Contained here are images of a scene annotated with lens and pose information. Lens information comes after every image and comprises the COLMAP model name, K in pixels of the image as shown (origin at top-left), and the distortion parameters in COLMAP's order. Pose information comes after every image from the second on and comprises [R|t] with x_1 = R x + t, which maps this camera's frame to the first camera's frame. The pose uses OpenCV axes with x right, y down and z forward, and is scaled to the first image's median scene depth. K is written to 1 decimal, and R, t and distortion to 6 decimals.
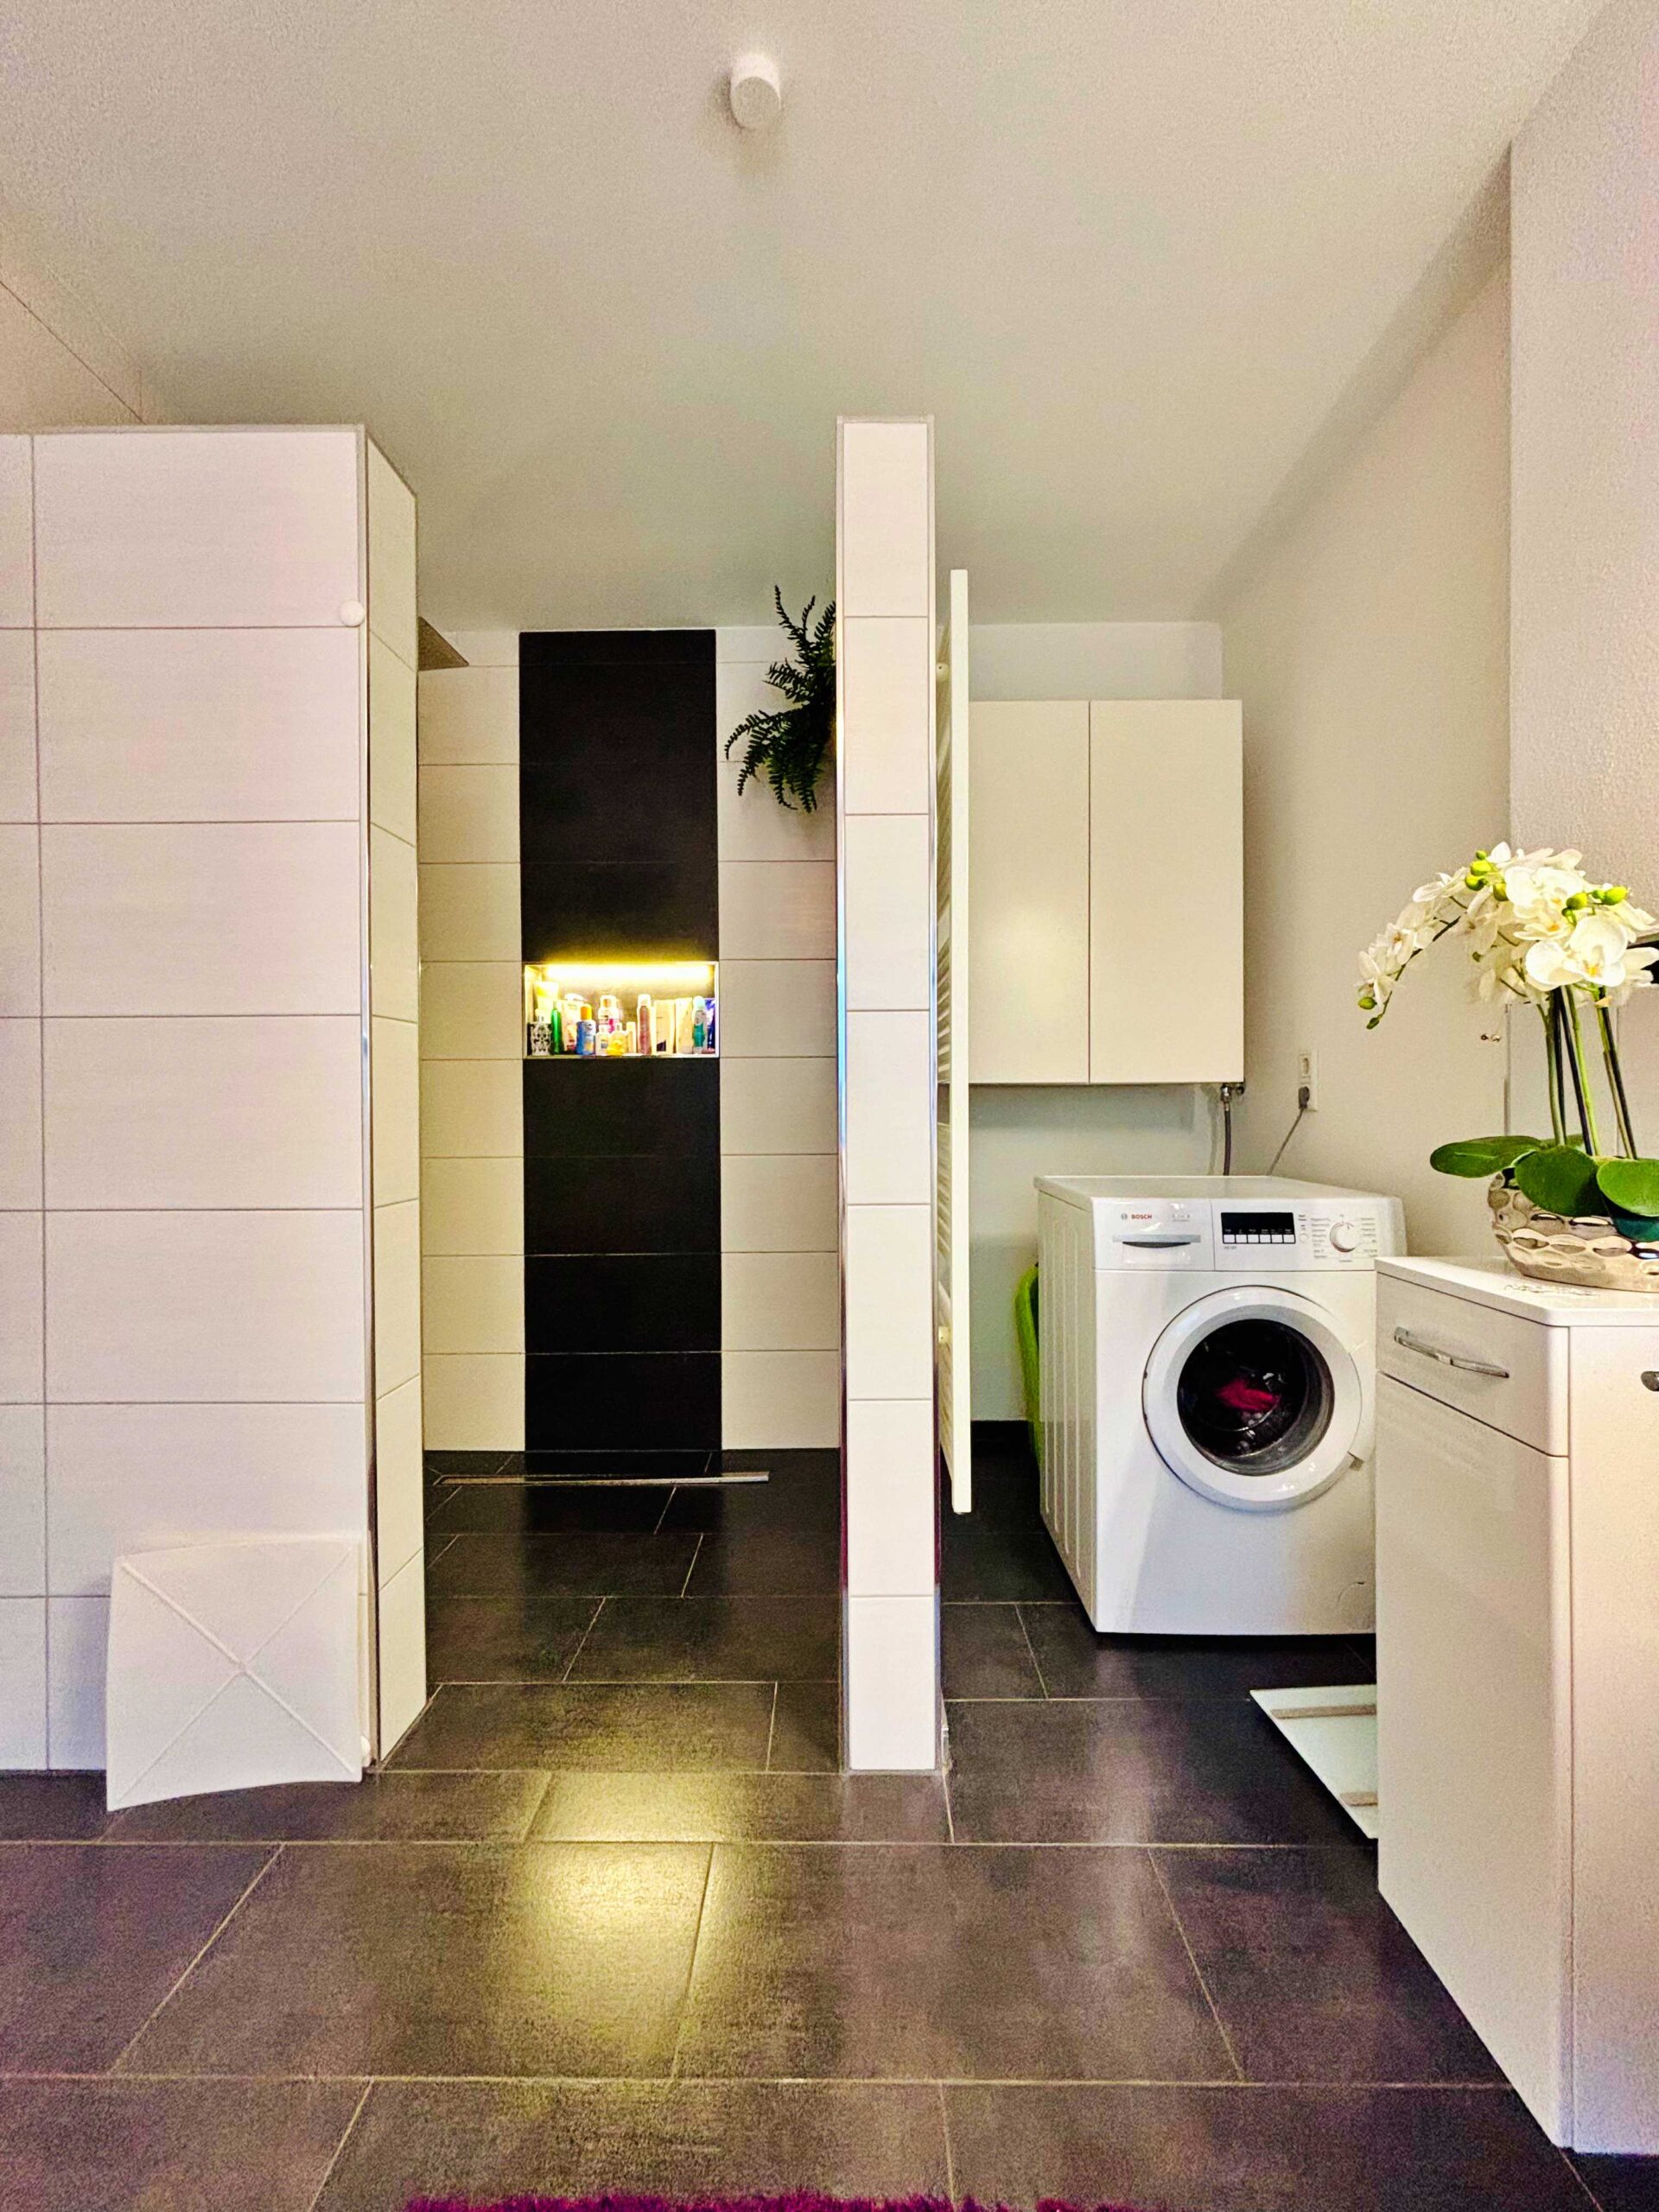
lens RADIAL K [[891.3, 0, 823.9], [0, 891.3, 1107.6], [0, 0, 1]] dist [-0.000282, 0.000894]
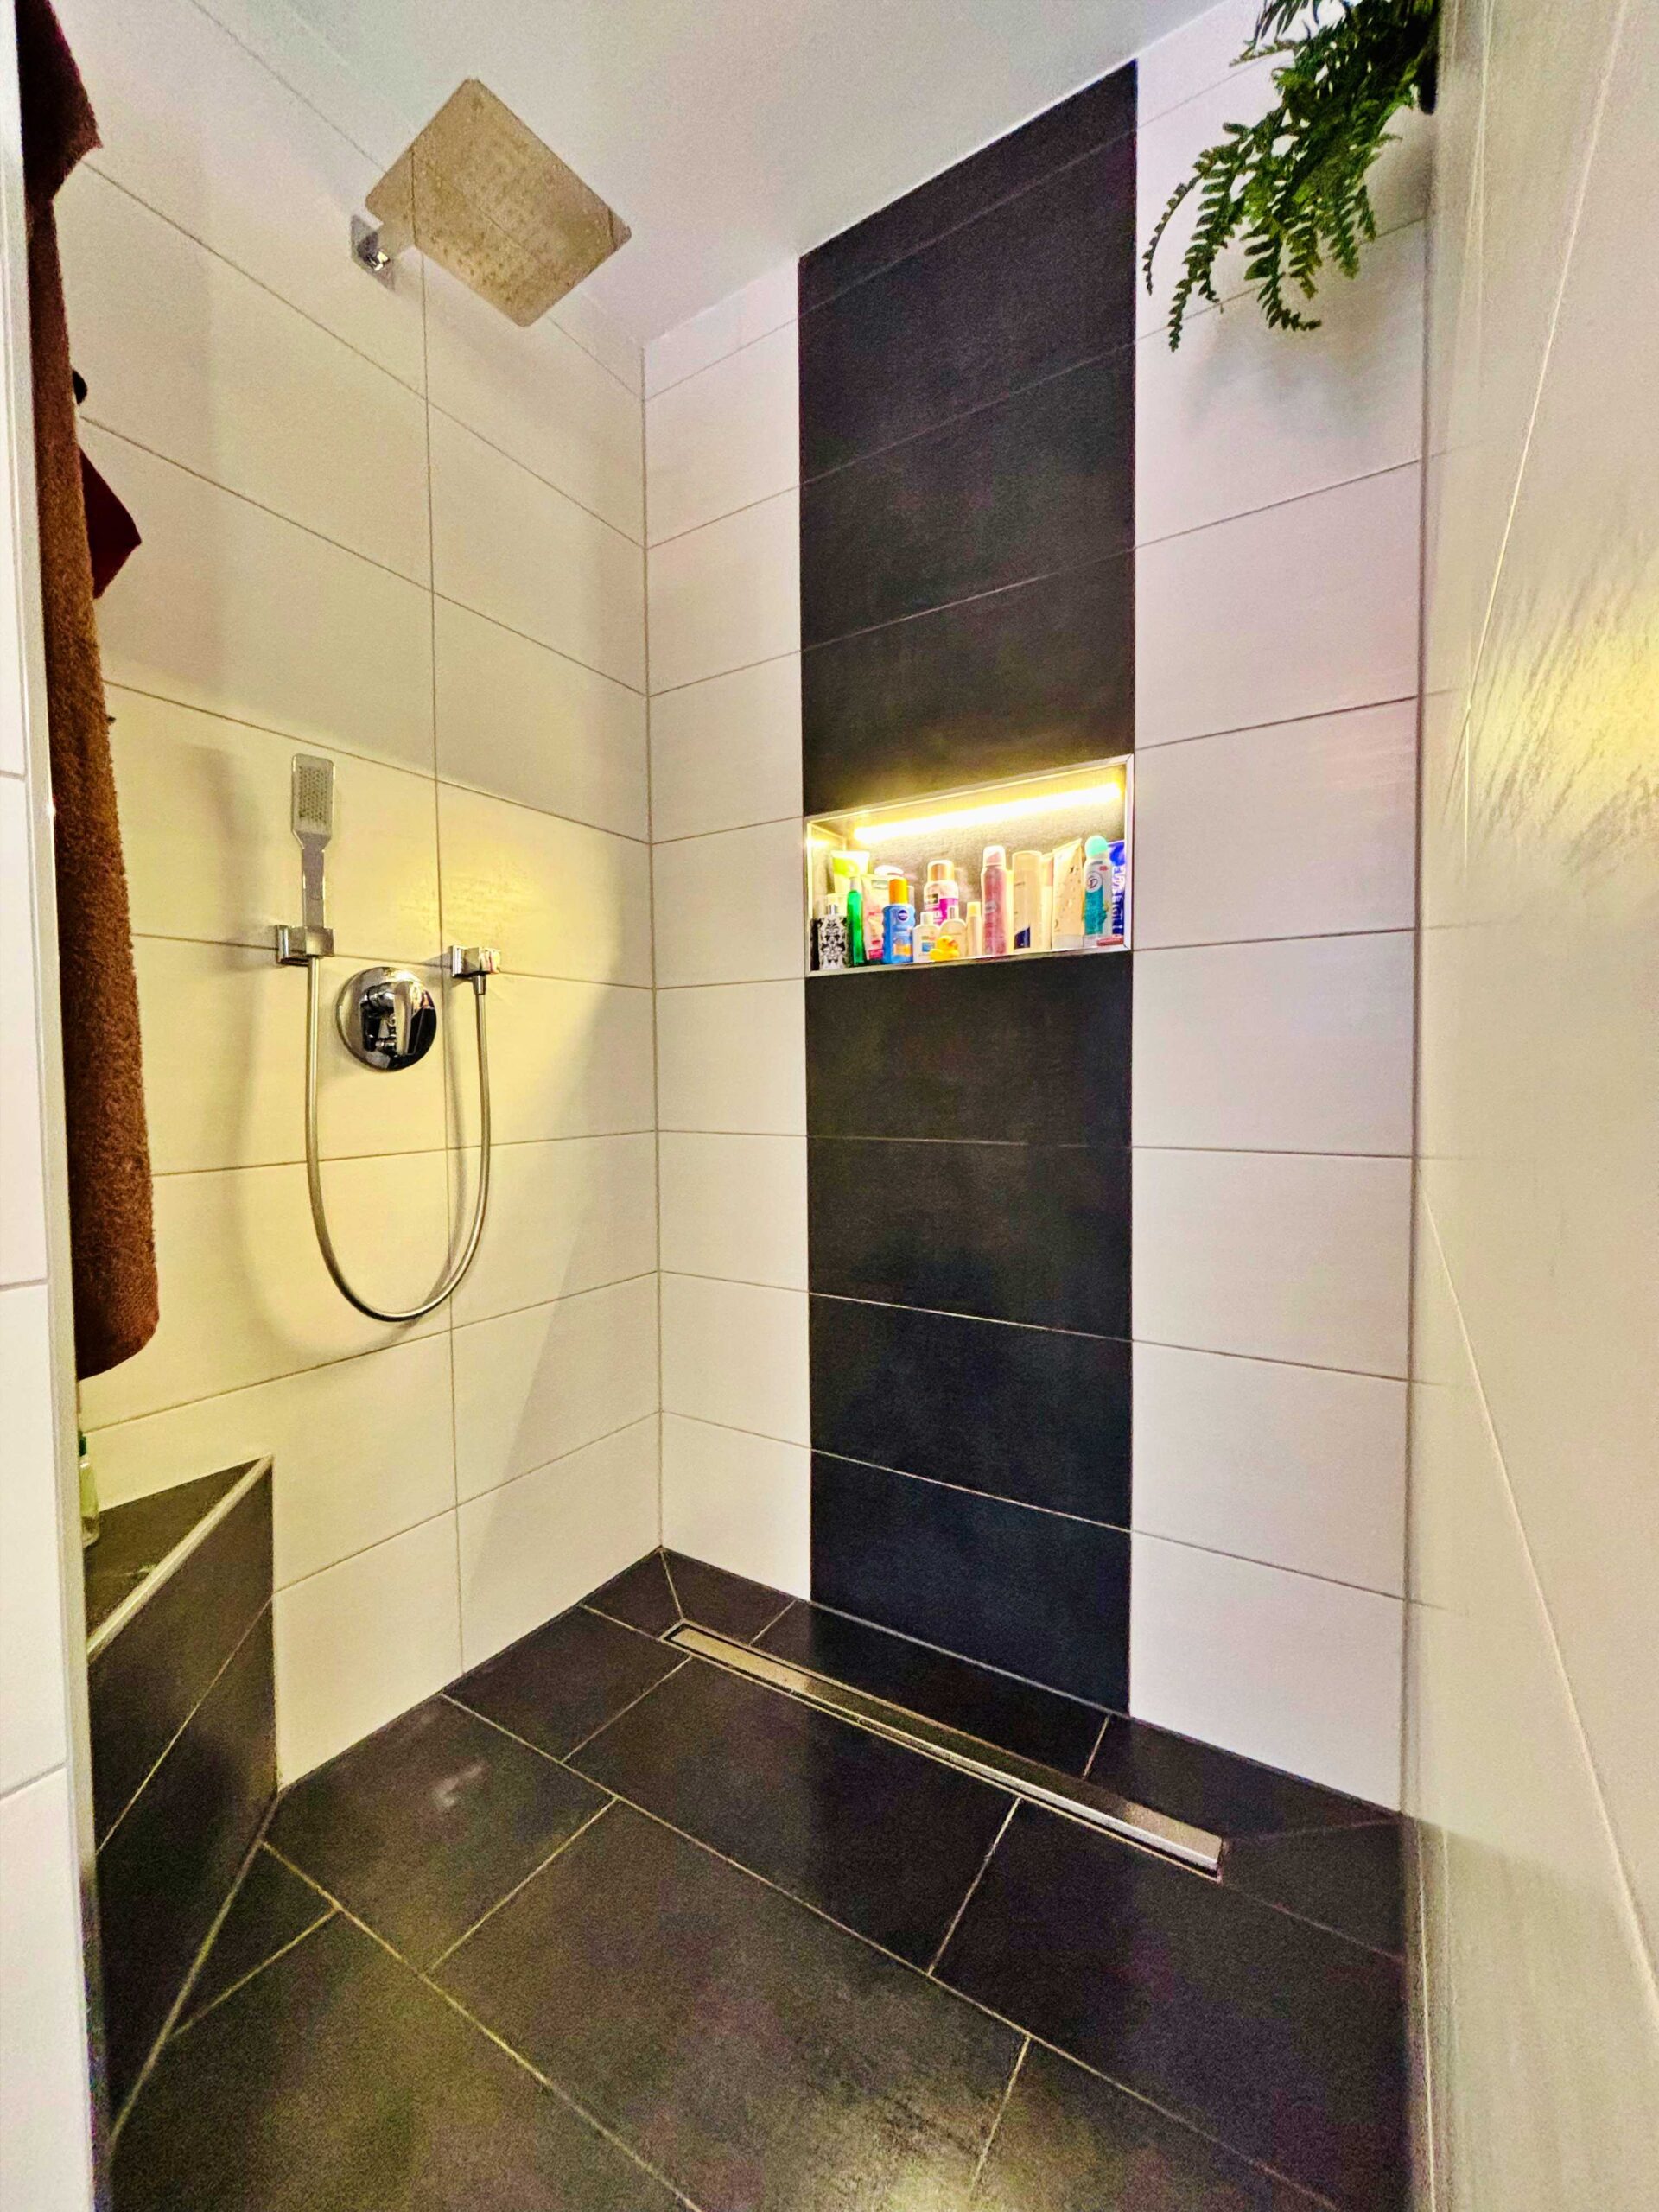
lens RADIAL K [[891.3, 0, 828.6], [0, 891.3, 1108.7], [0, 0, 1]] dist [-0.000282, 0.000894]
pose [[0.845603, 0.021611, -0.533375, 0.005578], [-0.002121, 0.999308, 0.037127, 0.013315], [0.533808, -0.030264, 0.845064, 0.484630]]
